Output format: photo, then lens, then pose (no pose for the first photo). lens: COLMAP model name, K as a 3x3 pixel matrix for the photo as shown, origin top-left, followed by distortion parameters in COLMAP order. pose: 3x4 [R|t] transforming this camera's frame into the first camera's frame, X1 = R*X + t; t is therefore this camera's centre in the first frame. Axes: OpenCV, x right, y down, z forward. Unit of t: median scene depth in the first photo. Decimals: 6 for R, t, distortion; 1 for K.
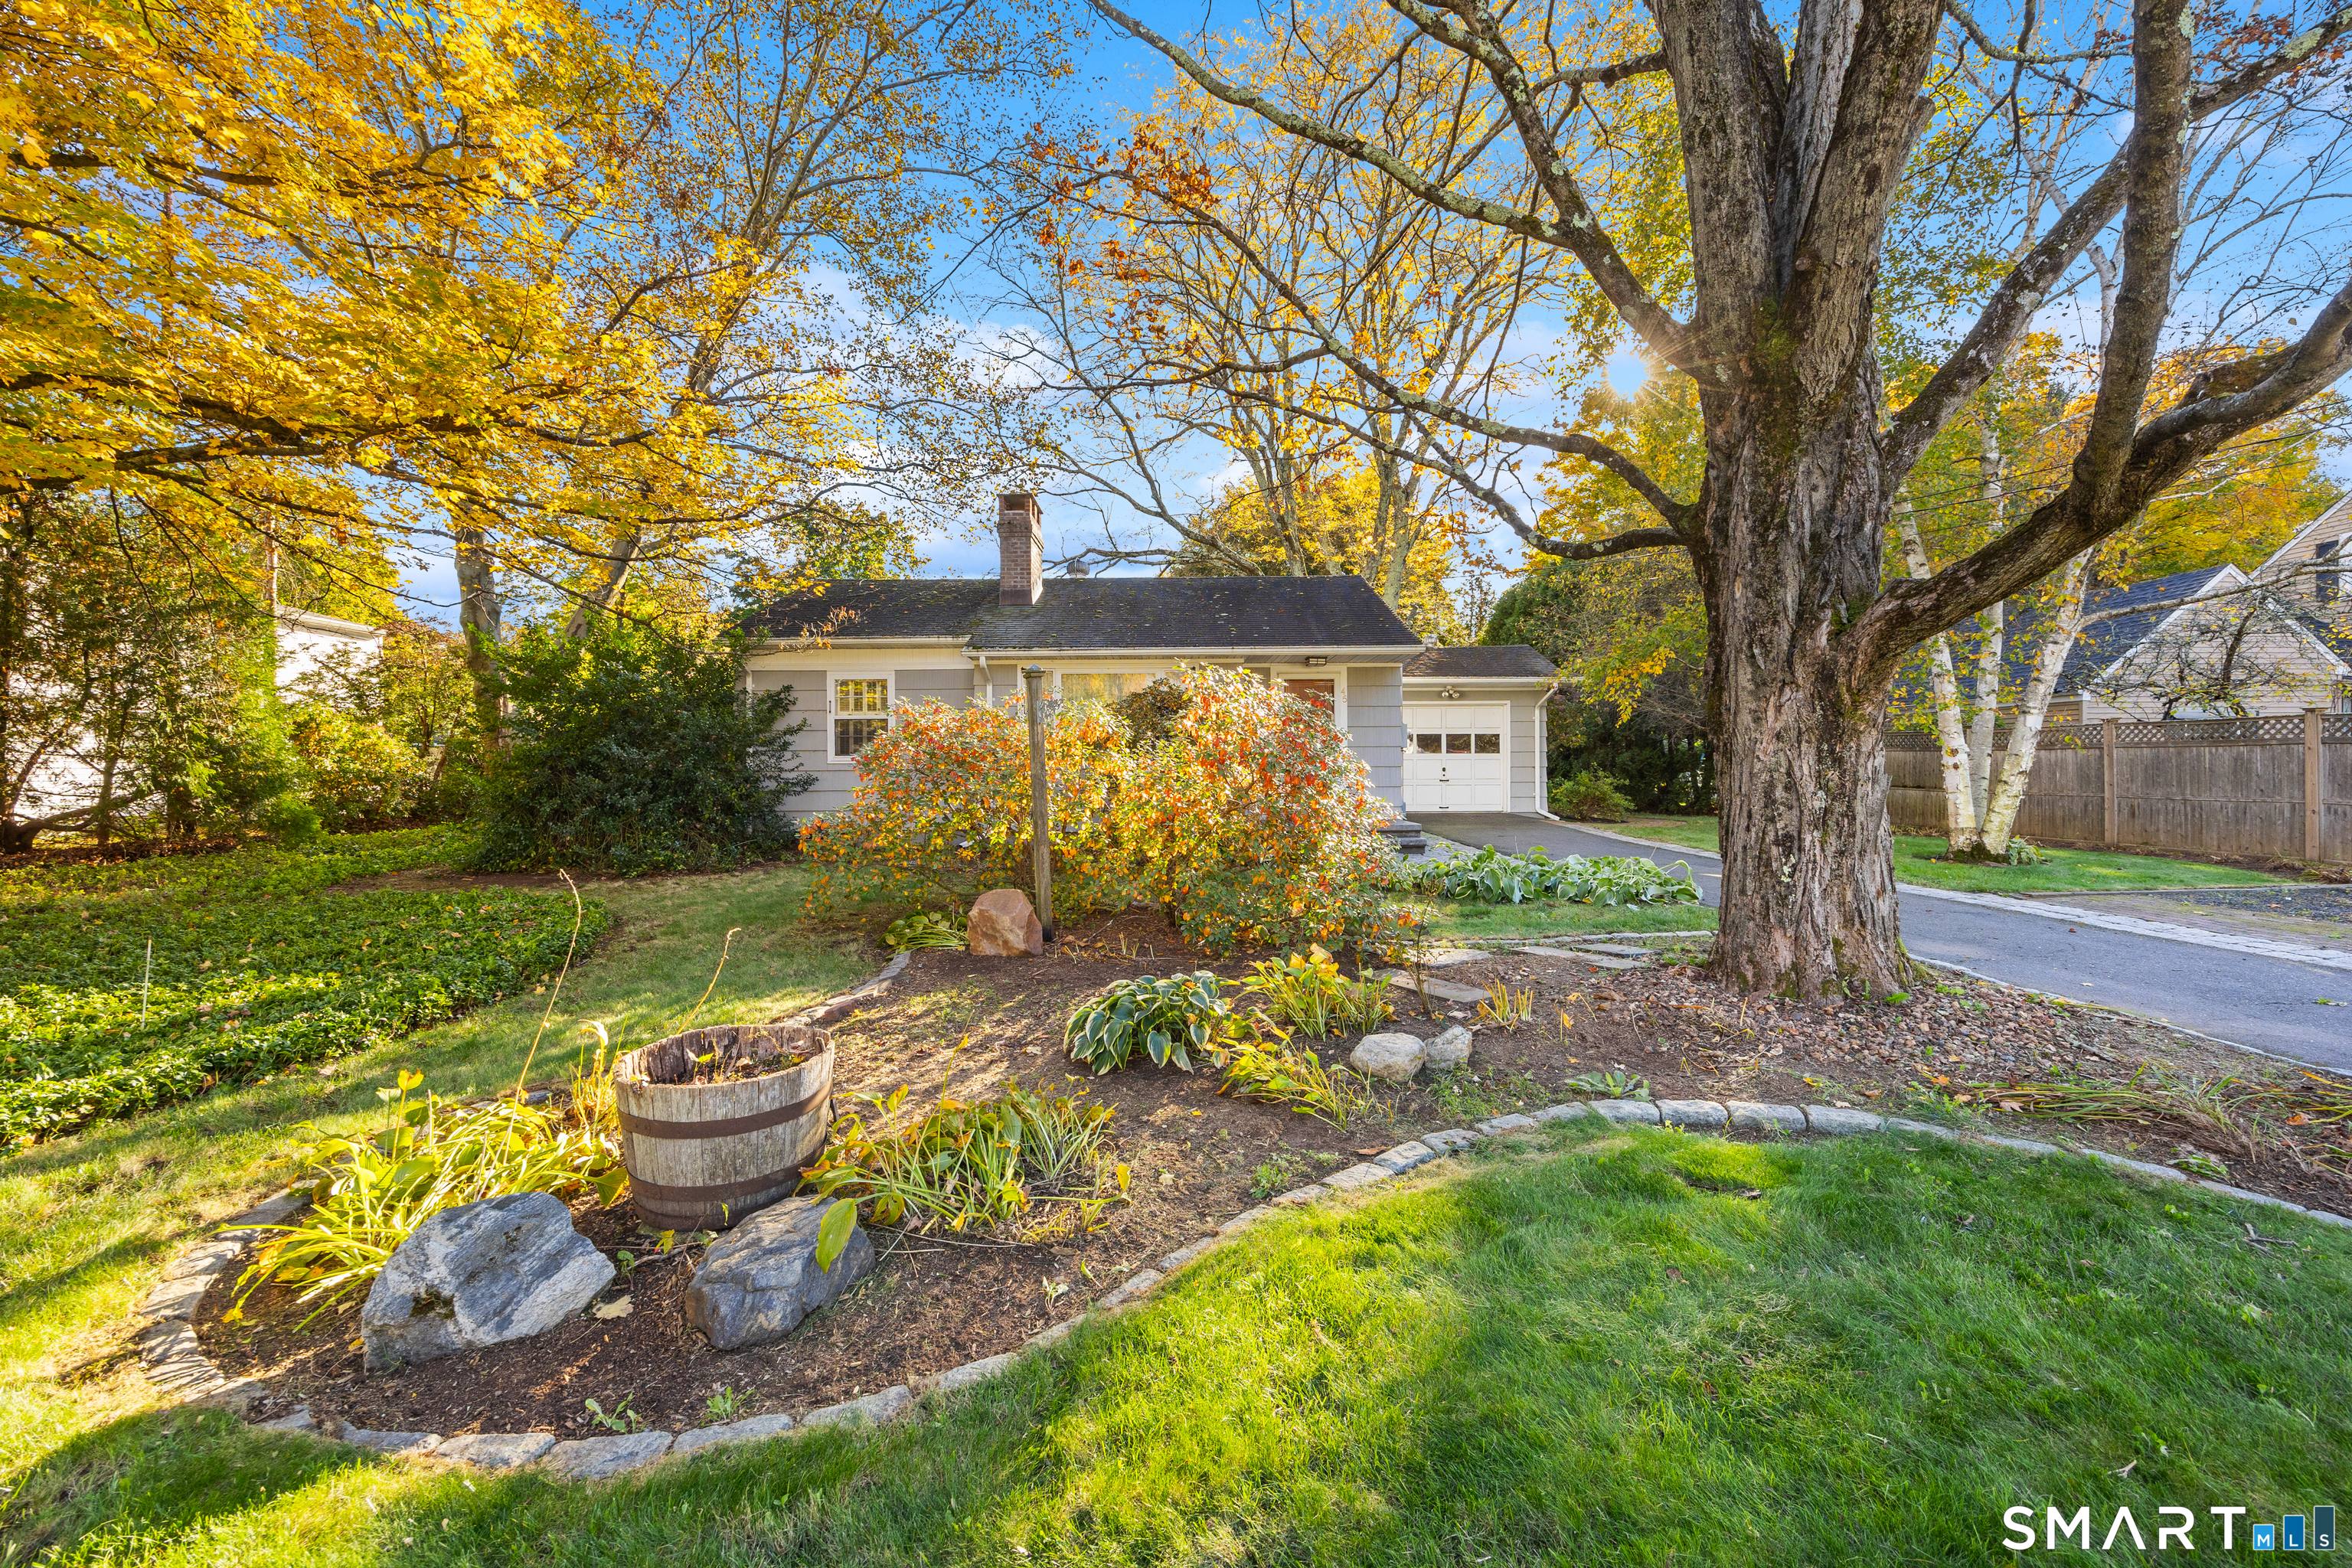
lens RADIAL K [[938.0, 0, 1178.0], [0, 938.0, 793.5], [0, 0, 1]] dist [-0.000054, 0.000073]
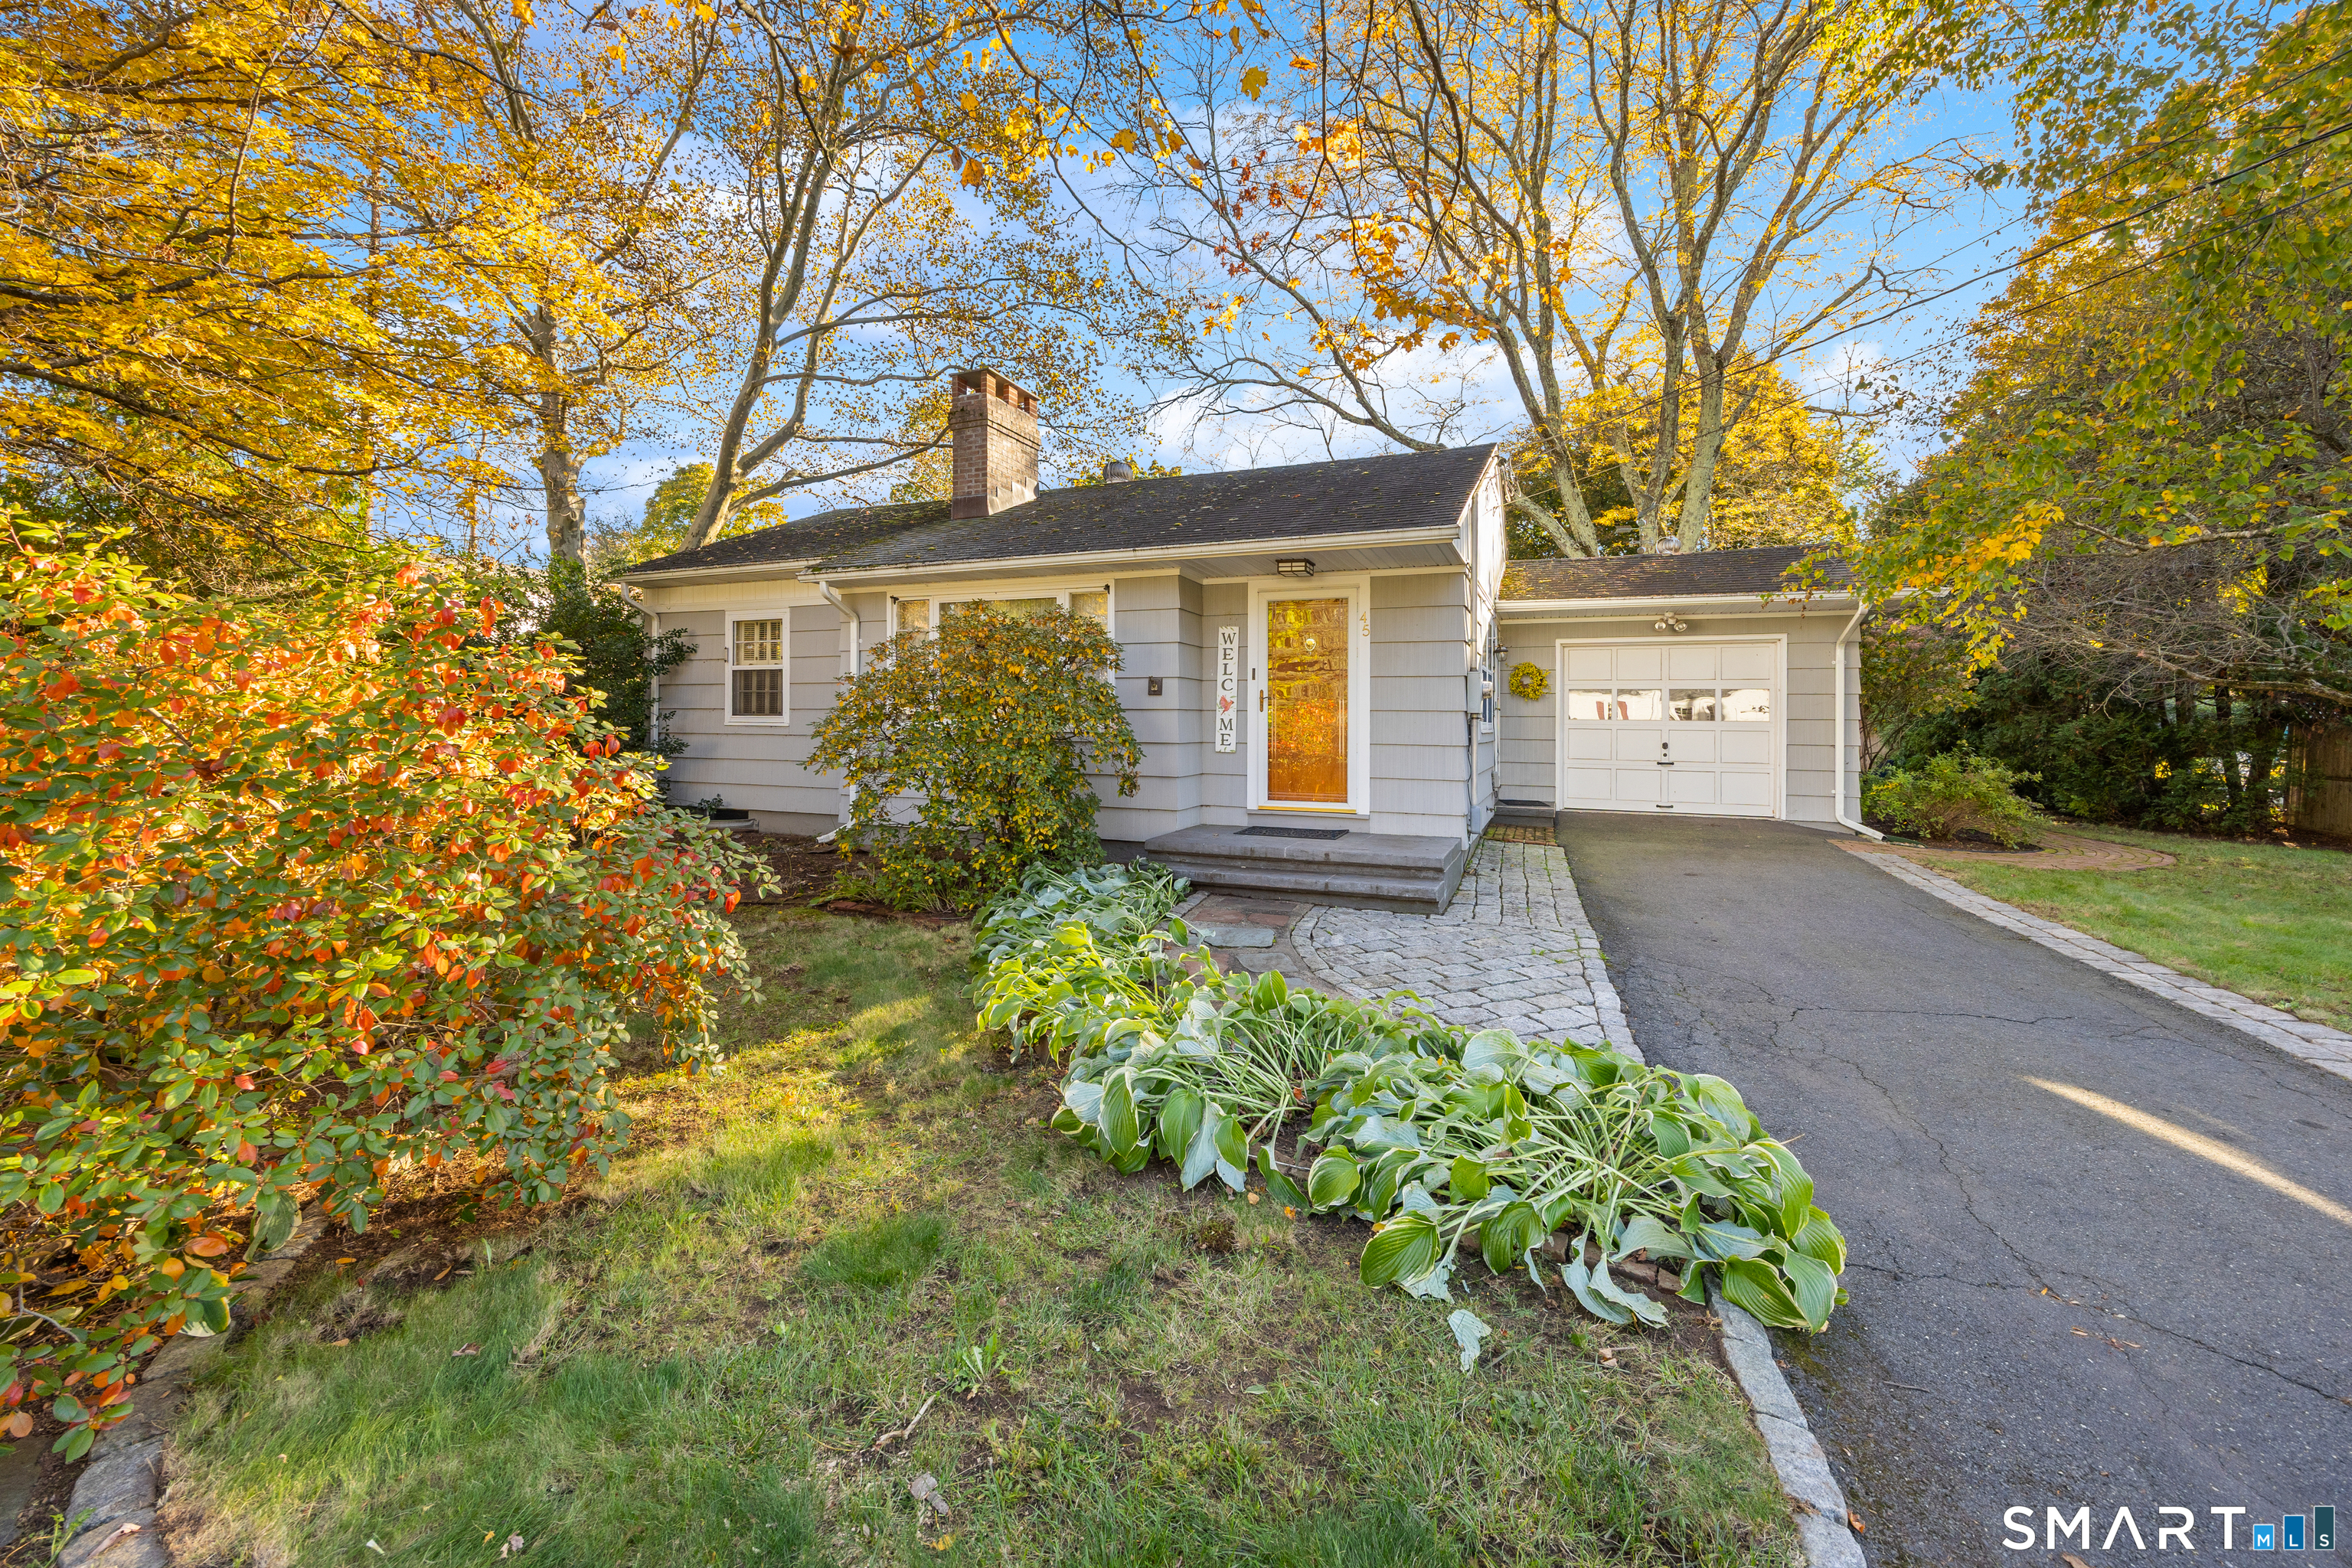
lens RADIAL K [[931.3, 0, 1169.1], [0, 931.3, 728.8], [0, 0, 1]] dist [0.001650, 0.000422]
pose [[0.925799, 0.017317, -0.377620, 0.215124], [-0.024732, 0.999585, -0.014795, -0.019990], [0.377207, 0.023037, 0.925842, 0.302744]]
